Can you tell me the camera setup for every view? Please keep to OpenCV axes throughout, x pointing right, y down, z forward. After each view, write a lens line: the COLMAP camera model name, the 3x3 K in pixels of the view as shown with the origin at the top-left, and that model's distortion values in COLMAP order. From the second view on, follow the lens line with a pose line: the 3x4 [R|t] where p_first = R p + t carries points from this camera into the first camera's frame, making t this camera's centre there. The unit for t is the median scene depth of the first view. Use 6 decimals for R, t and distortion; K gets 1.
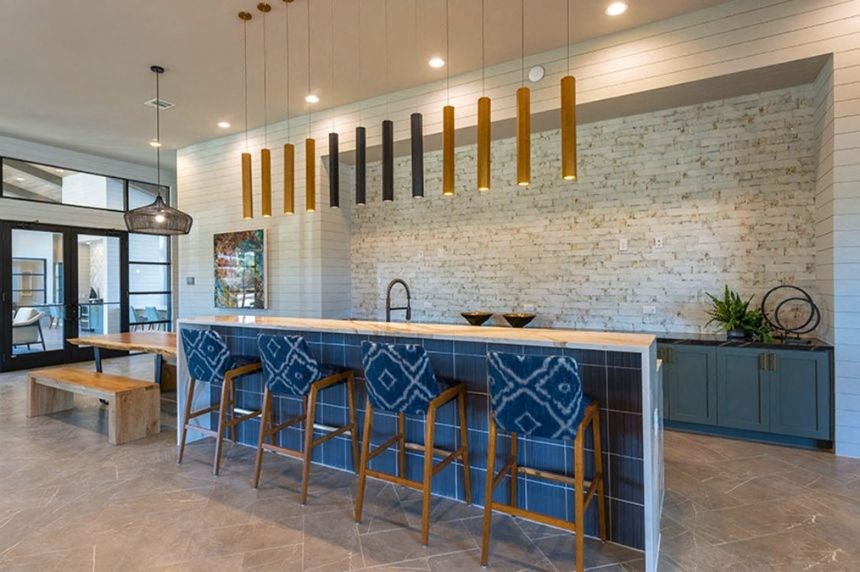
lens RADIAL K [[447.4, 0, 430.3], [0, 447.4, 284.5], [0, 0, 1]] dist [0.001180, -0.000279]
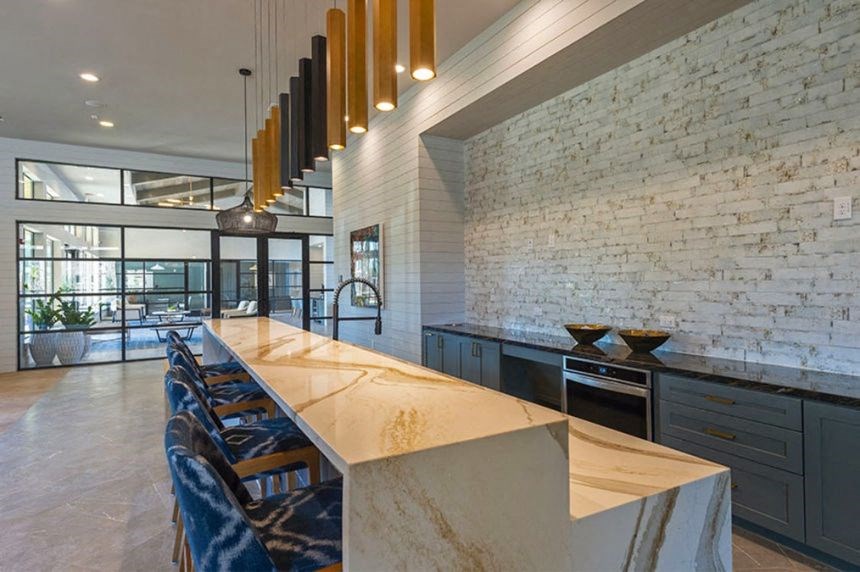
lens RADIAL K [[470.7, 0, 429.0], [0, 470.7, 285.2], [0, 0, 1]] dist [-0.003617, -0.001943]
pose [[0.857798, 0.004552, -0.513967, 0.271887], [-0.000291, 0.999965, 0.008370, -0.004315], [0.513988, -0.007030, 0.857769, 0.266850]]
